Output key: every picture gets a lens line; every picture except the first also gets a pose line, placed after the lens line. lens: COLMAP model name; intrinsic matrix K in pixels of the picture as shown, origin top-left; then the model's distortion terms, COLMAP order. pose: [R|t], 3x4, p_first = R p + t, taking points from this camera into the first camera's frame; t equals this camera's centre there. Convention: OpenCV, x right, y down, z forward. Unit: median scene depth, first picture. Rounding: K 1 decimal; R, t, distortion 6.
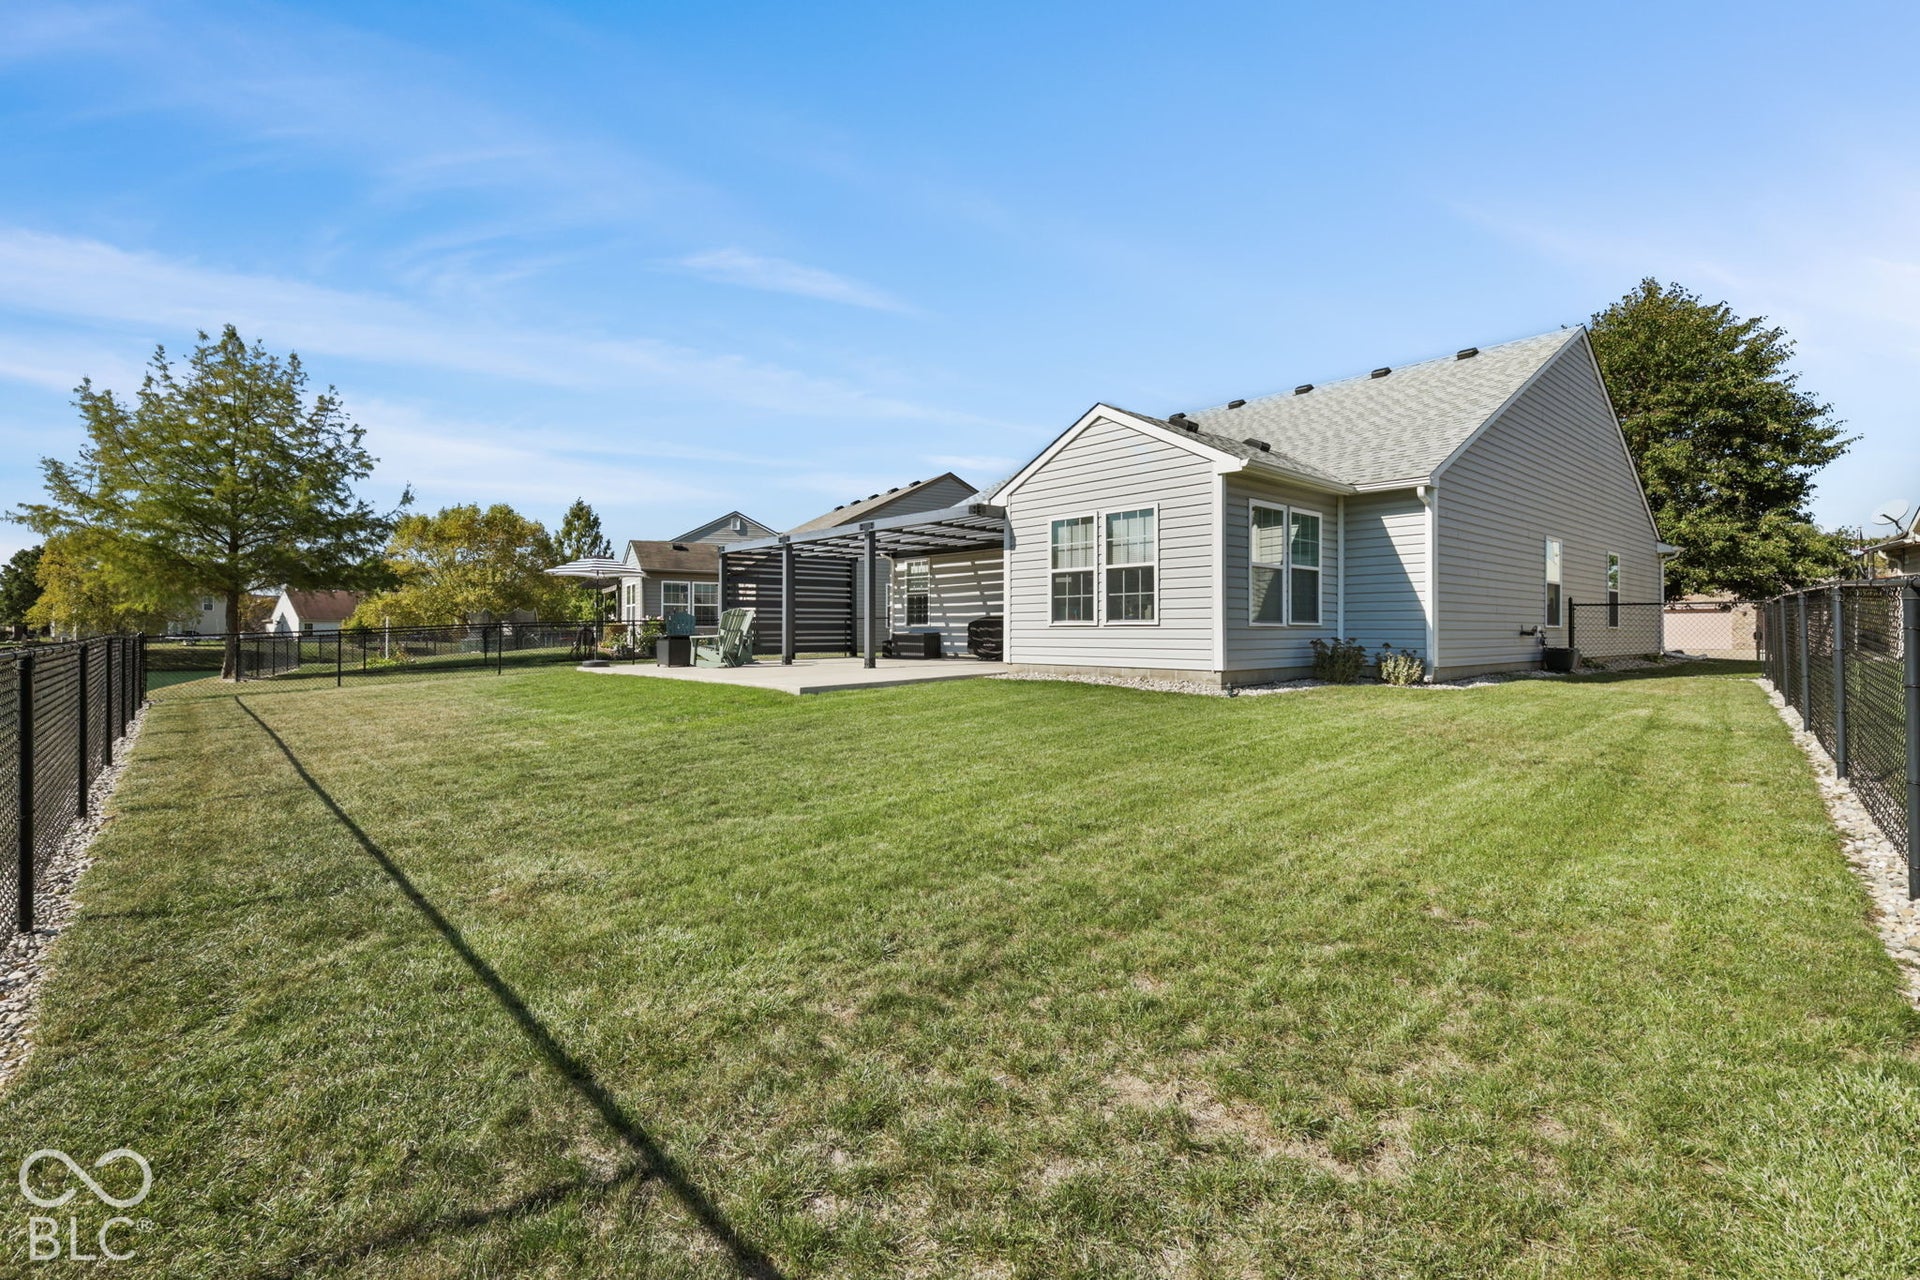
lens RADIAL K [[852.4, 0, 944.3], [0, 852.4, 632.5], [0, 0, 1]] dist [0.003099, 0.000630]
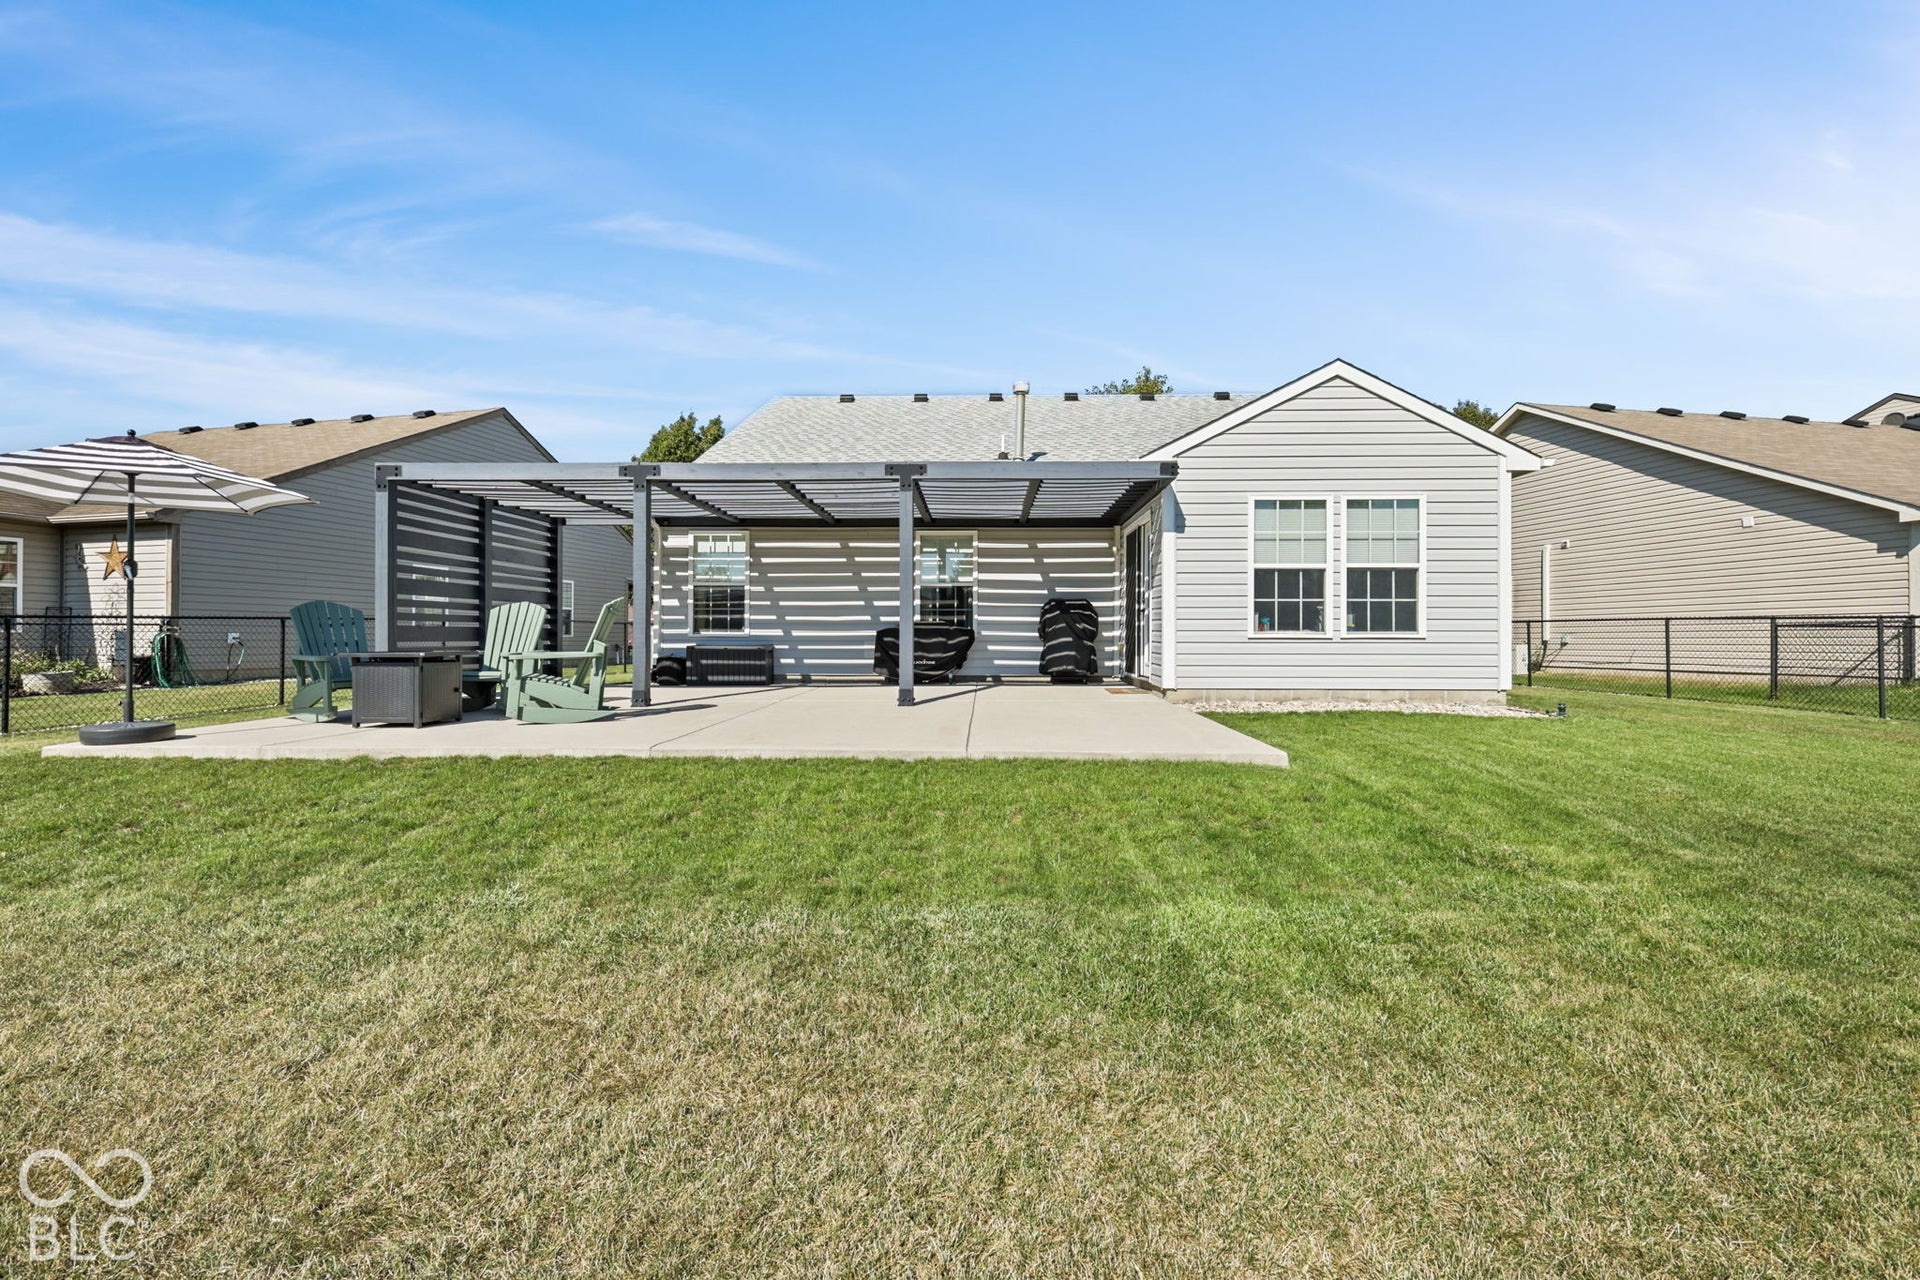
lens RADIAL K [[852.4, 0, 948.8], [0, 852.4, 636.6], [0, 0, 1]] dist [0.003099, 0.000630]
pose [[0.681128, 0.004834, 0.732149, -0.612254], [-0.001428, 0.999985, -0.005273, -0.004417], [-0.732163, 0.002546, 0.681124, 0.681157]]
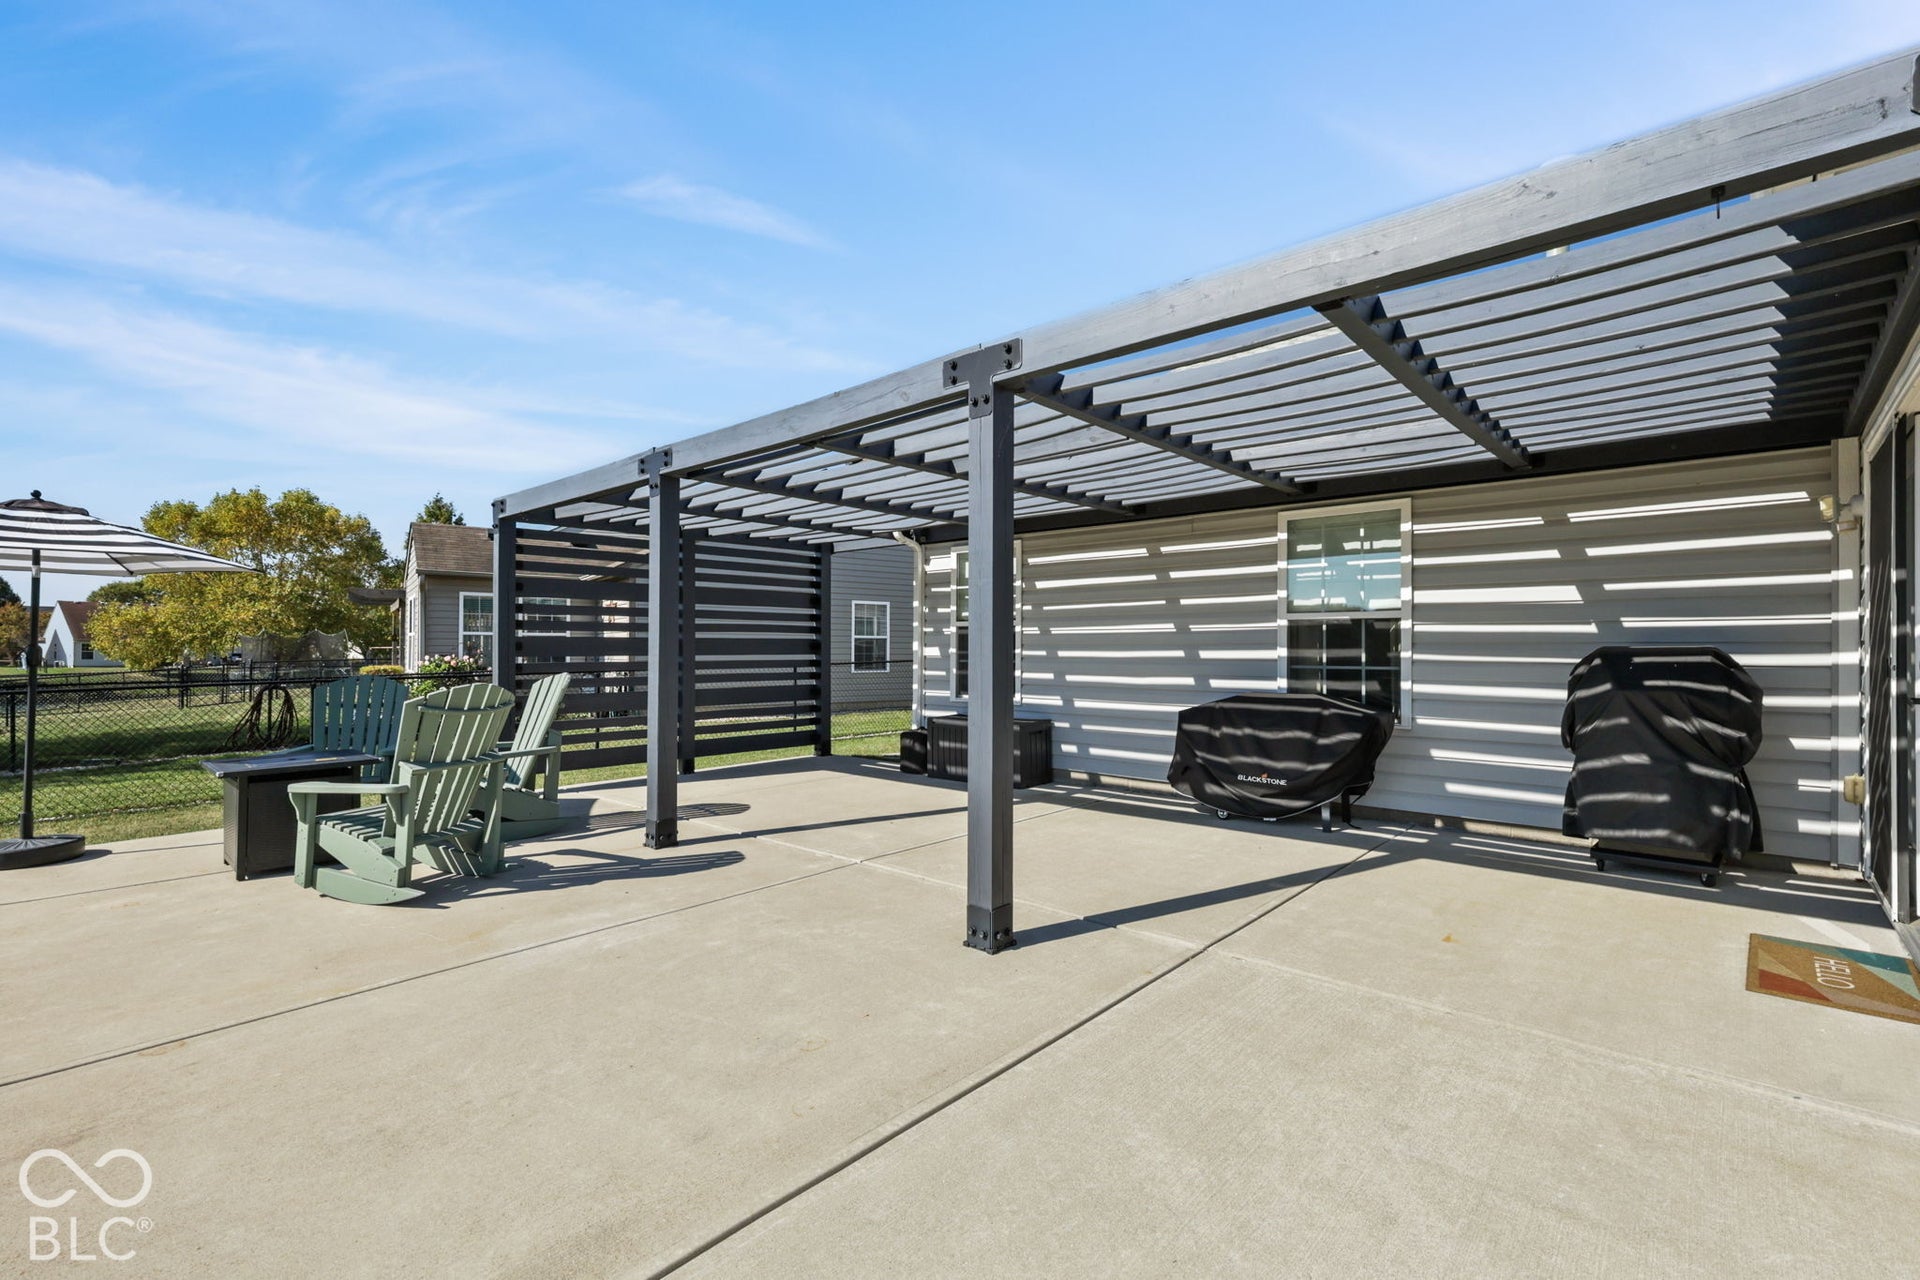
lens RADIAL K [[852.4, 0, 949.0], [0, 852.4, 637.4], [0, 0, 1]] dist [0.003099, 0.000630]
pose [[0.994578, 0.002415, 0.103968, -0.149447], [-0.000961, 0.999901, -0.014028, -0.052356], [-0.103992, 0.013852, 0.994482, 0.905564]]
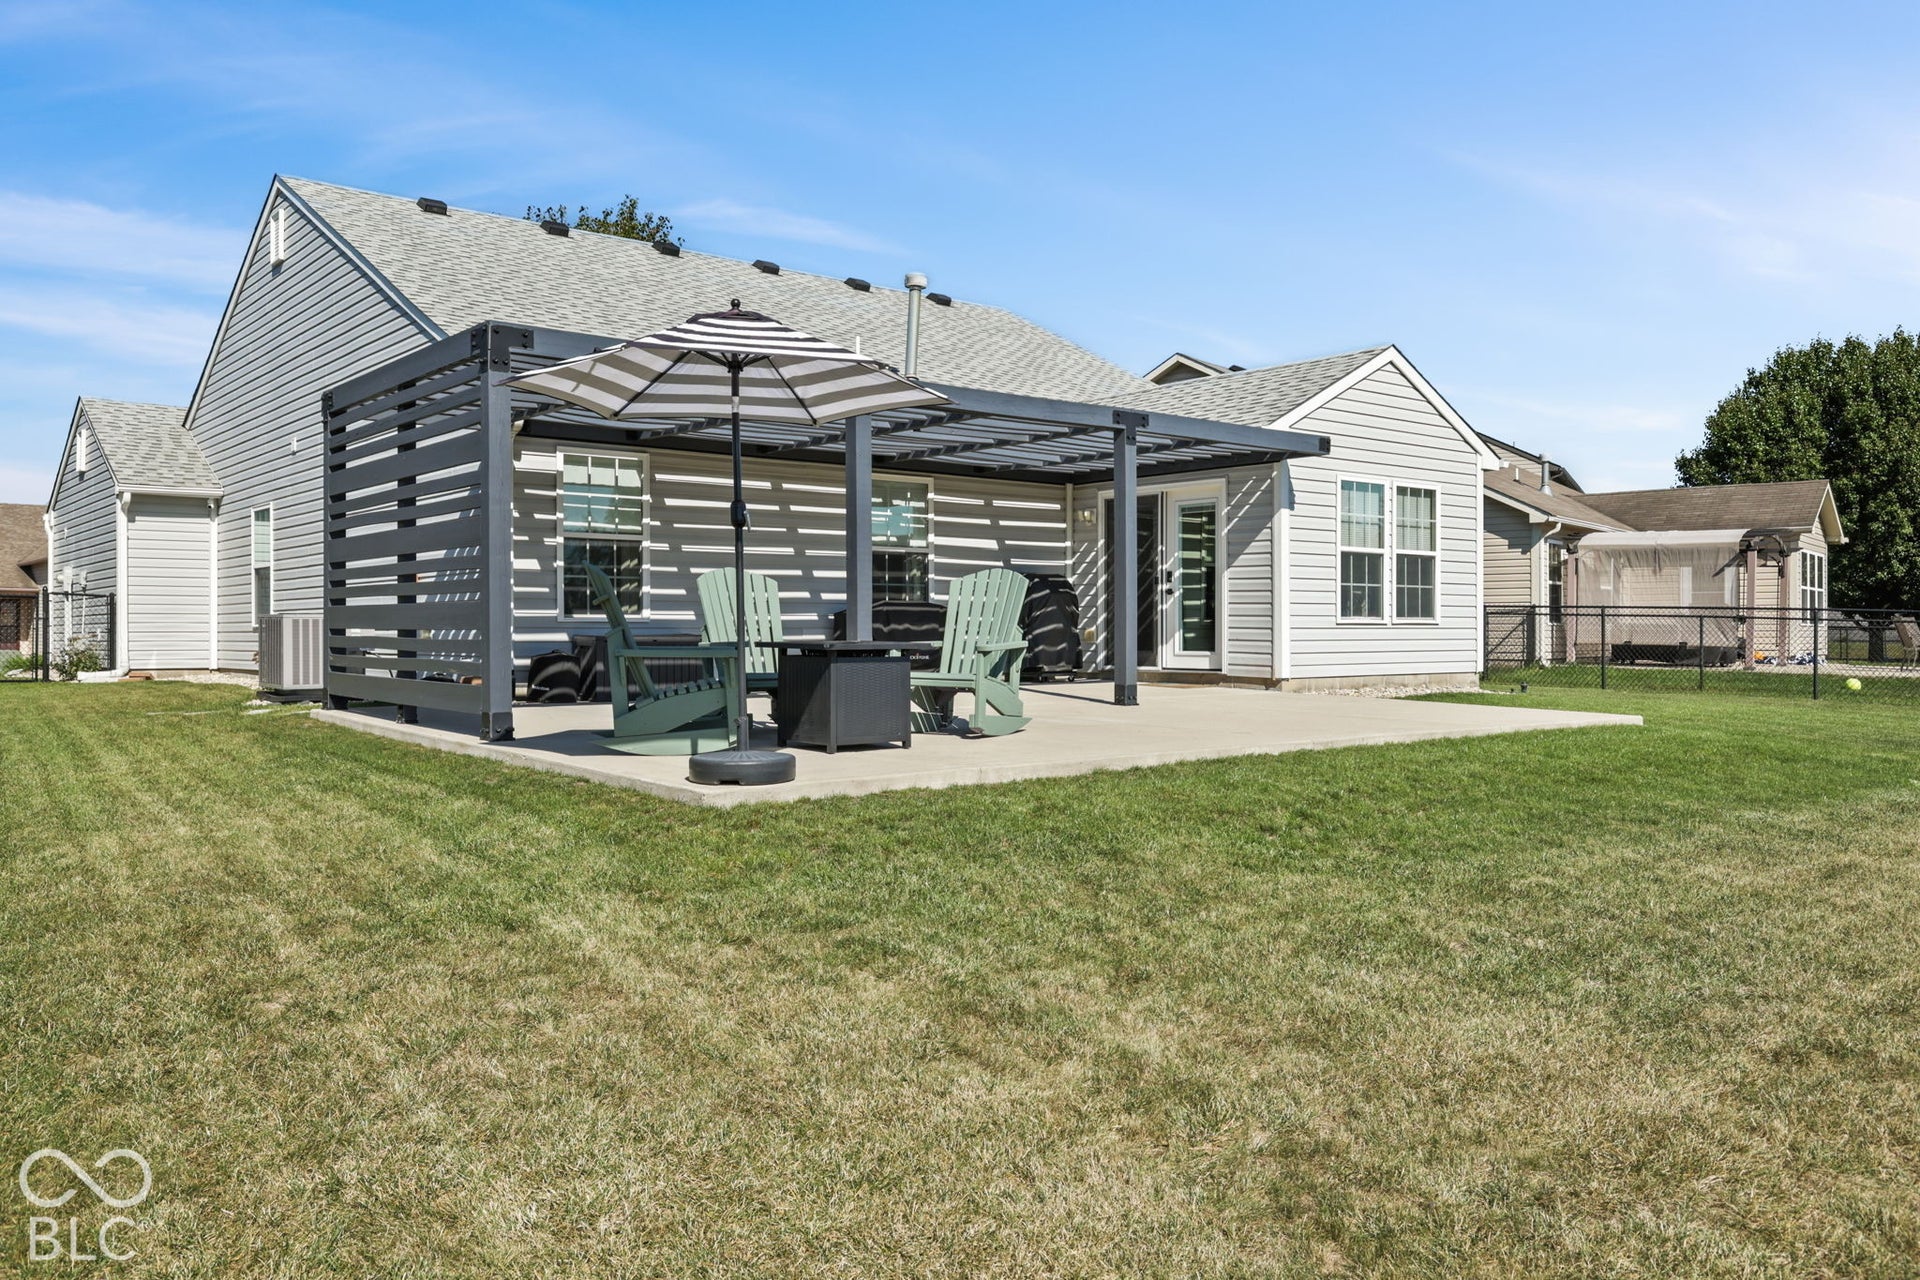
lens RADIAL K [[1476.9, 0, 967.8], [0, 1476.9, 636.8], [0, 0, 1]] dist [-0.005925, -0.001627]
pose [[0.023416, -0.004067, 0.999718, -1.139446], [0.001878, 0.999990, 0.004024, -0.002083], [-0.999724, 0.001783, 0.023423, 1.285710]]
